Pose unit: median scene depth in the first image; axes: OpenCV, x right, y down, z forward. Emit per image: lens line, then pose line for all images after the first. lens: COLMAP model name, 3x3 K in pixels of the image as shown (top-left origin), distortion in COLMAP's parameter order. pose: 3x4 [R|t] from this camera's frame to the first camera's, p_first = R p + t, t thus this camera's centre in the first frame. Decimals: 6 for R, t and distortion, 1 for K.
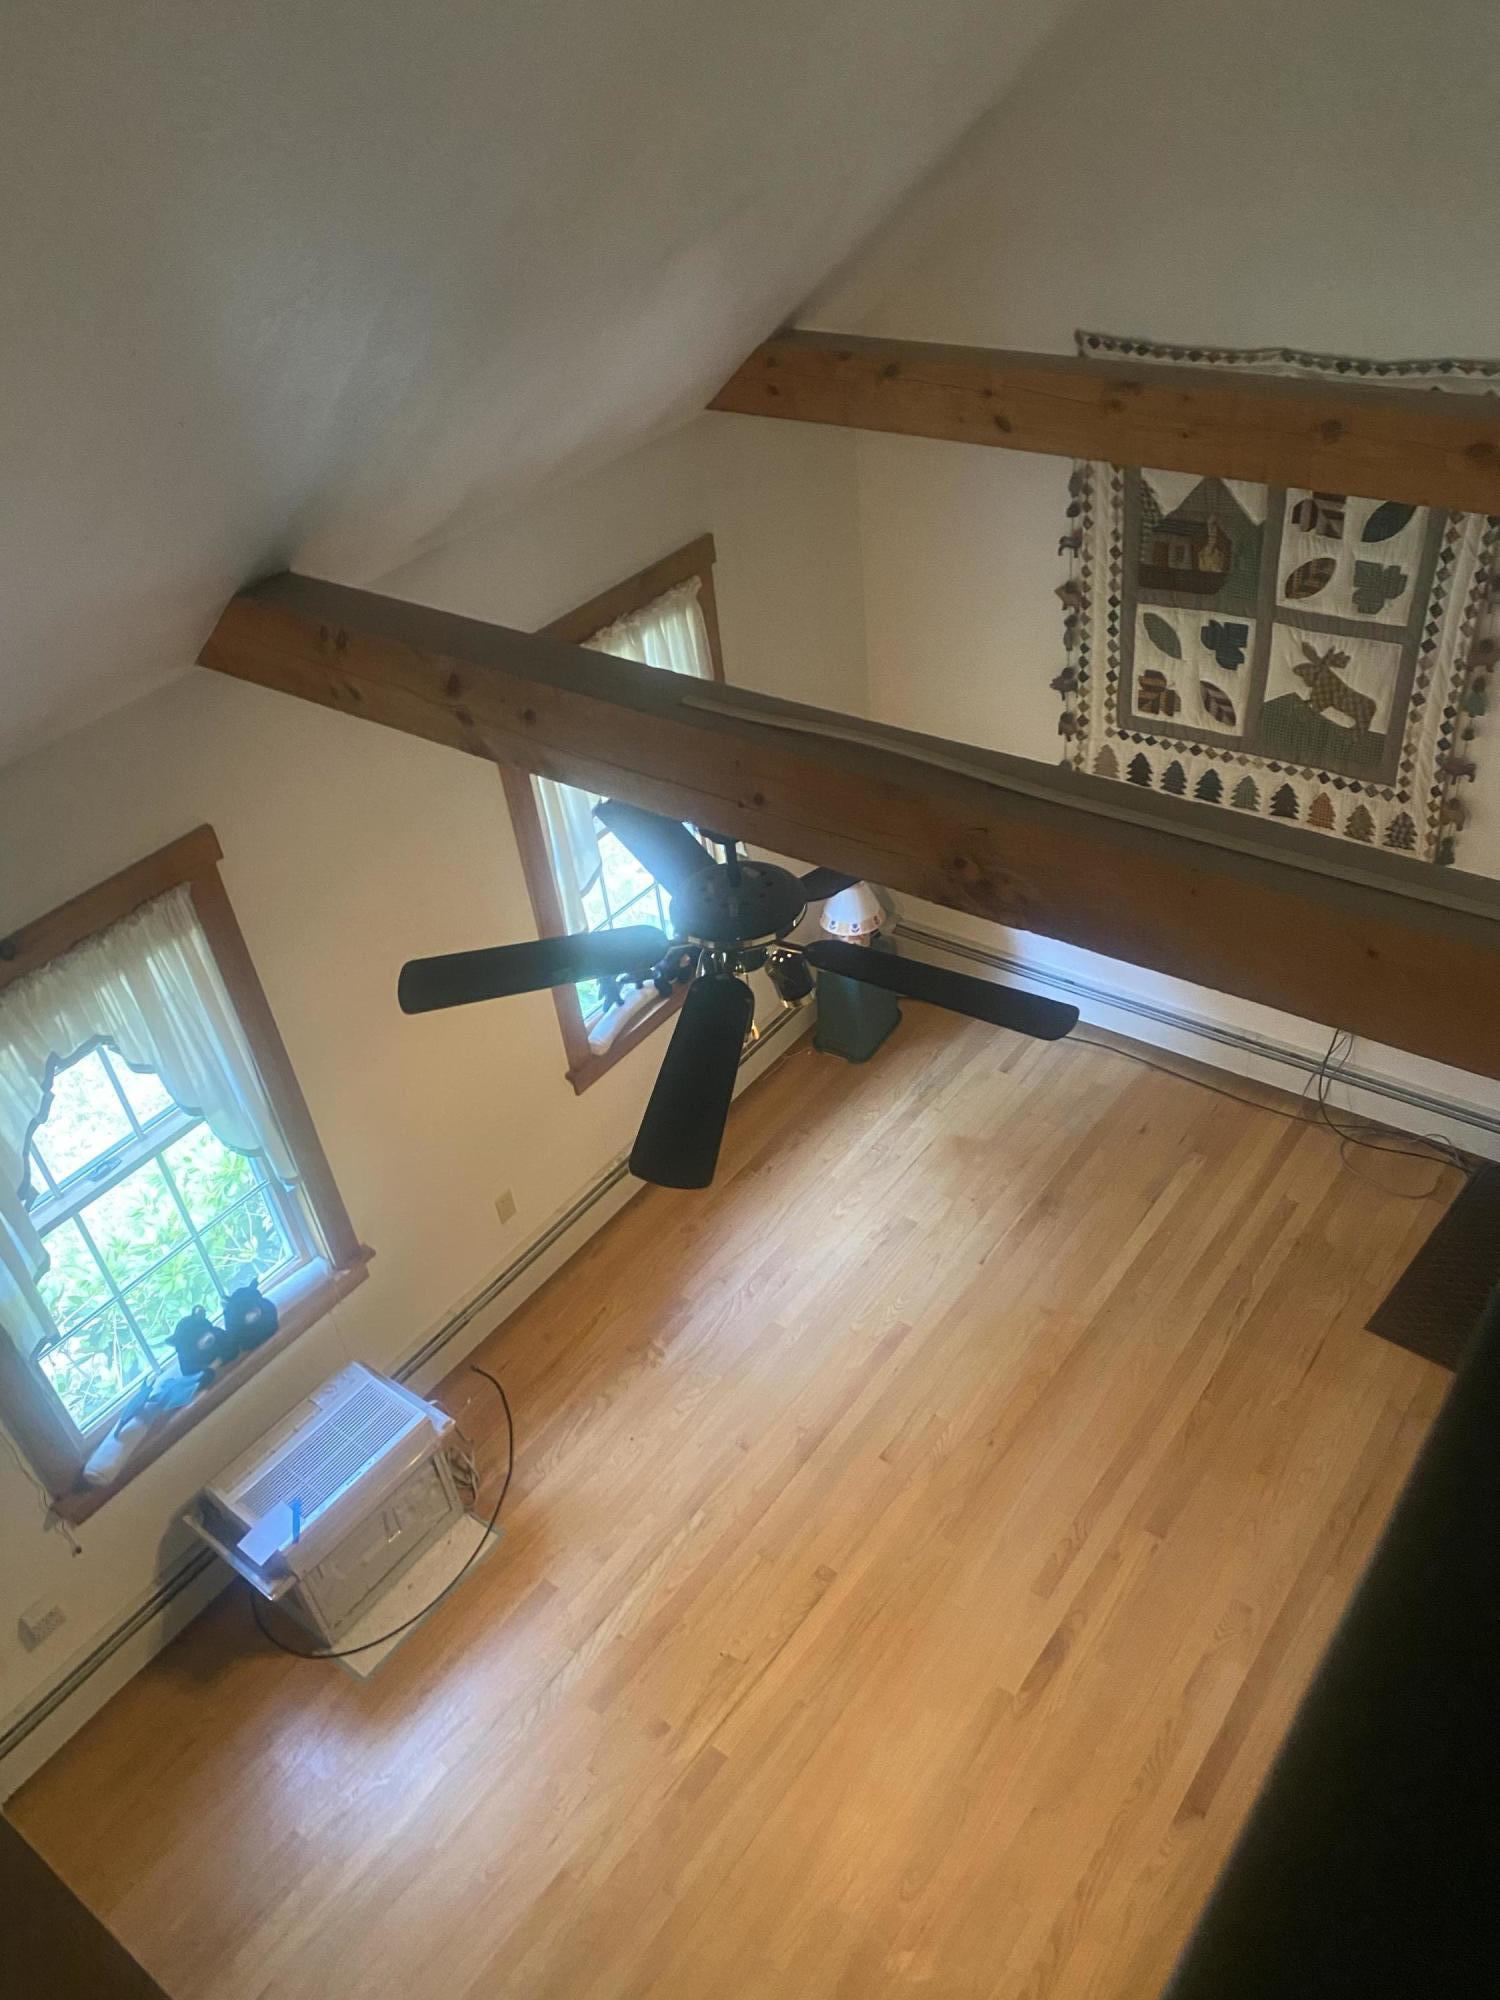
lens RADIAL K [[1525.2, 0, 743.1], [0, 1525.2, 997.5], [0, 0, 1]] dist [-0.004397, 0.008876]
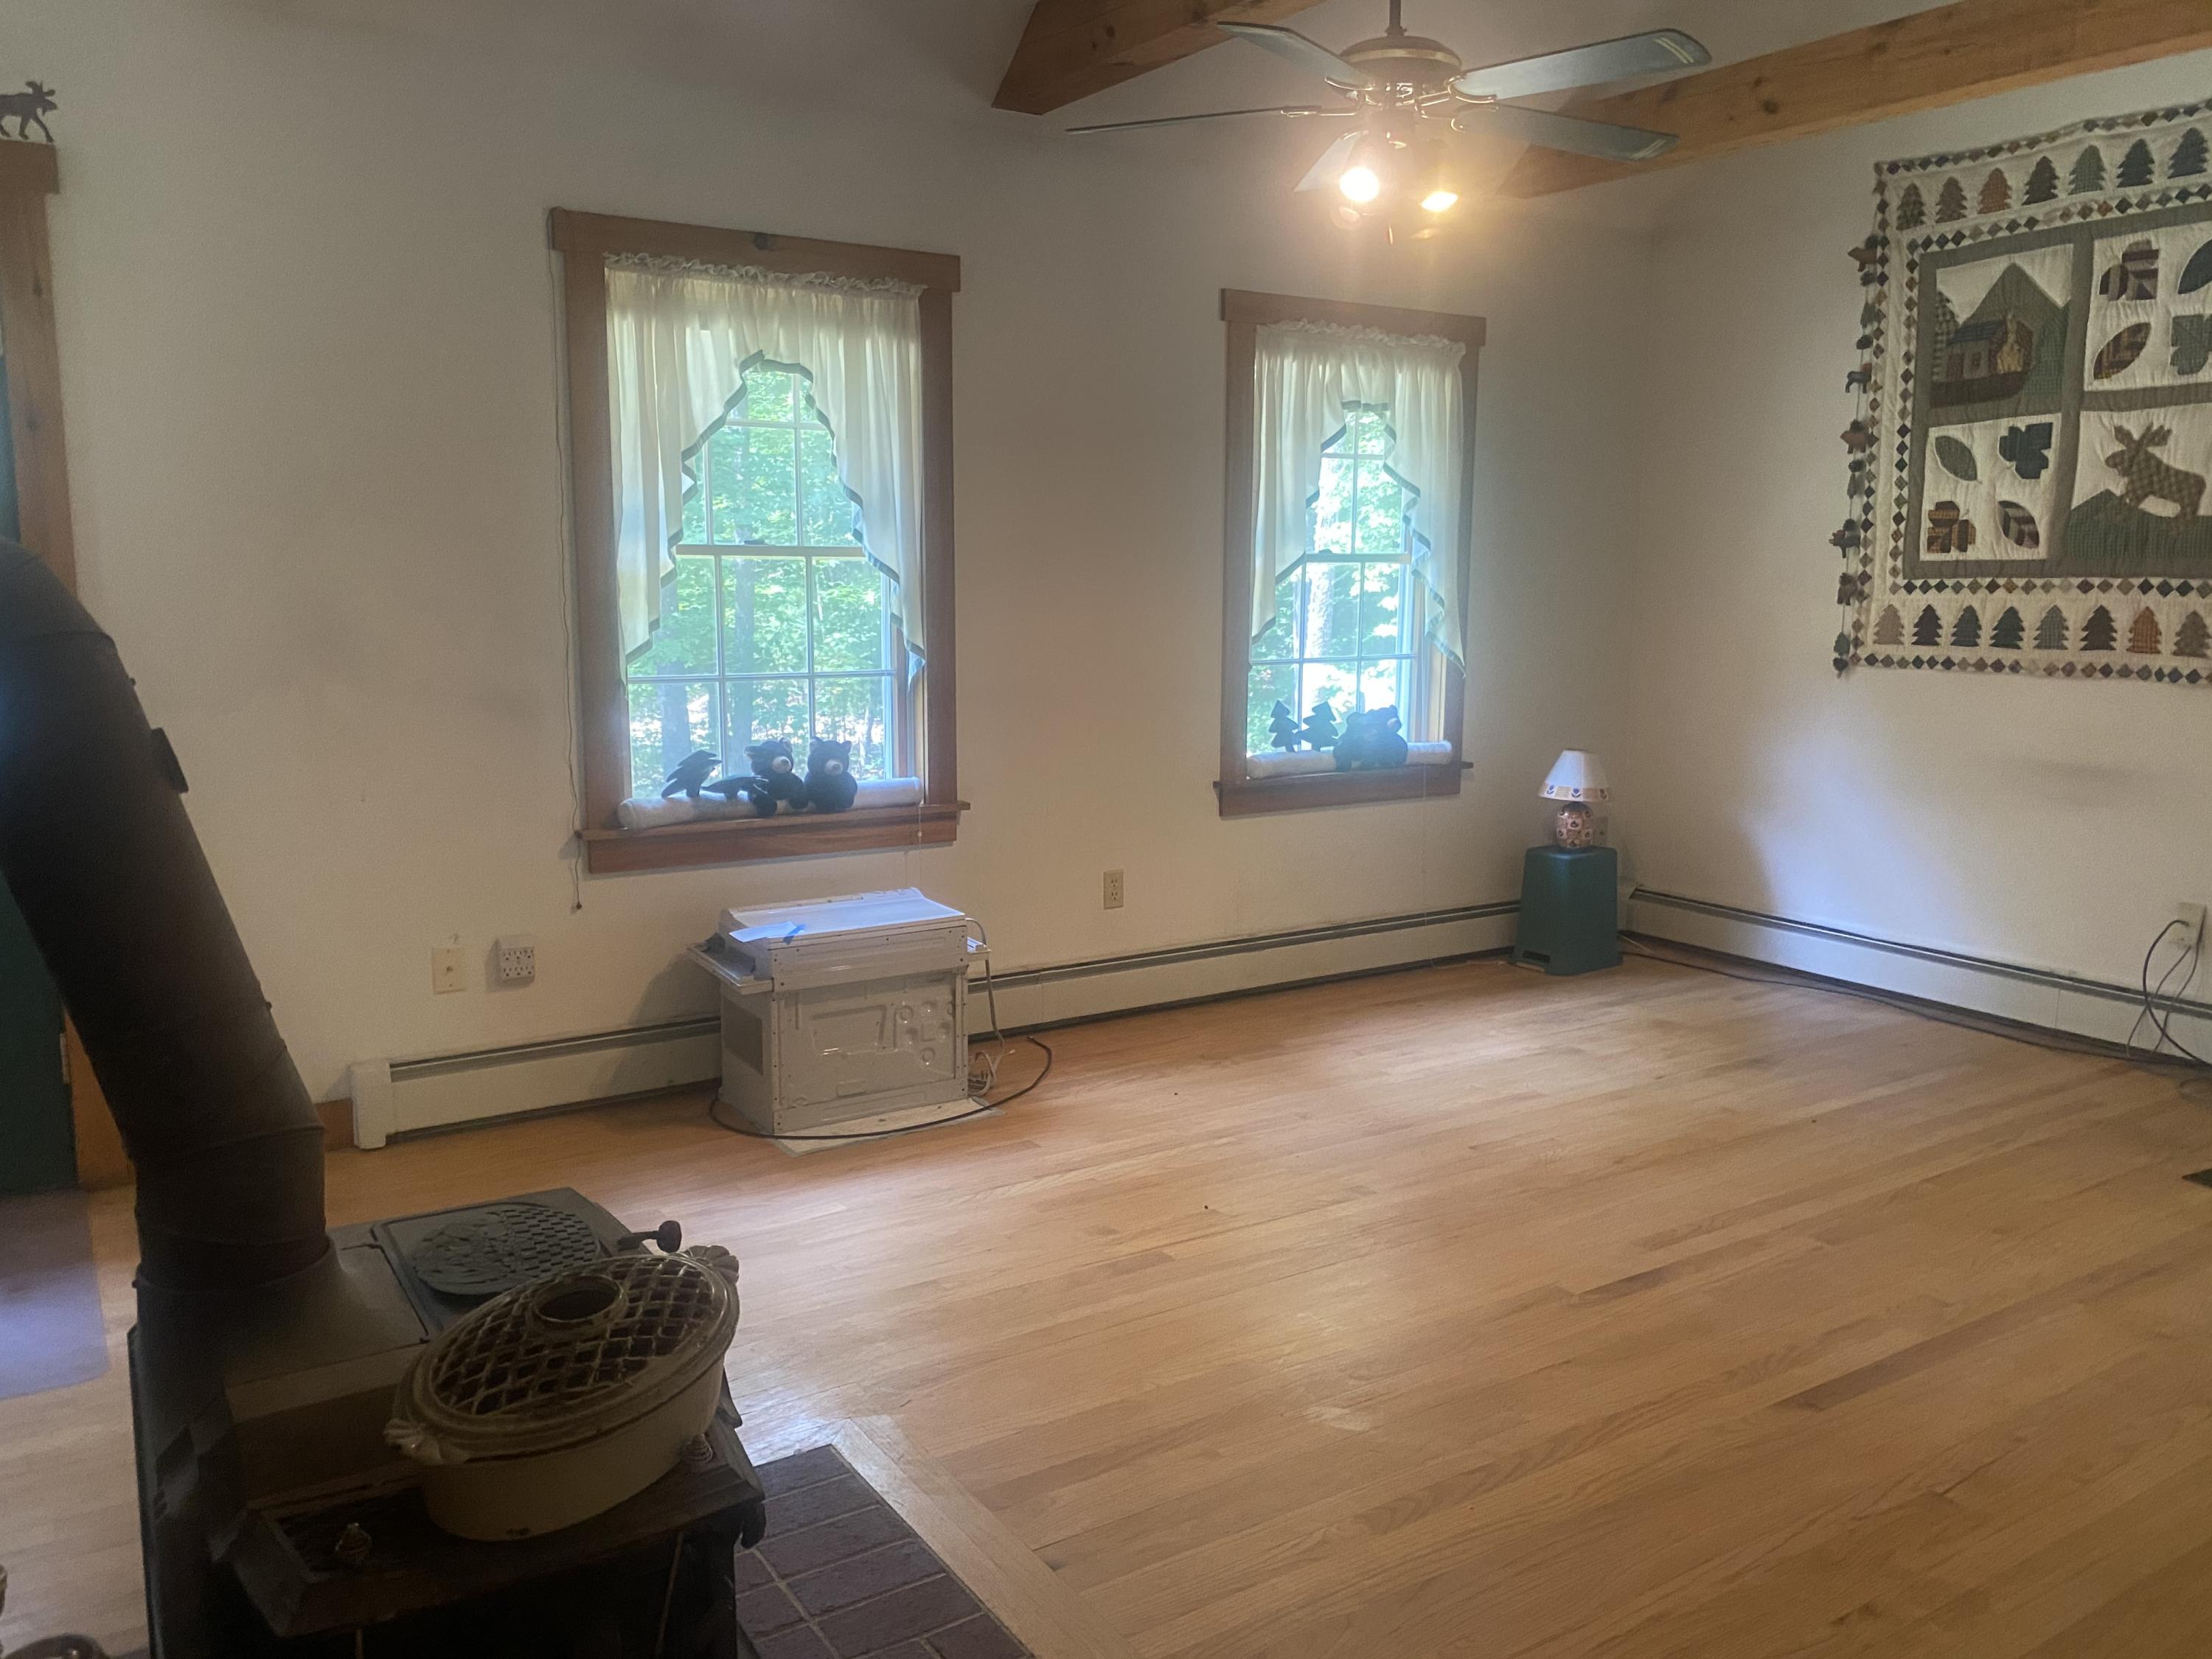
lens RADIAL K [[1686.9, 0, 1107.1], [0, 1686.9, 824.7], [0, 0, 1]] dist [-0.004397, 0.008876]
pose [[0.935545, 0.158002, -0.315898, 0.153217], [-0.288268, 0.858368, -0.424388, 0.547049], [0.204103, 0.488097, 0.848589, 0.134200]]
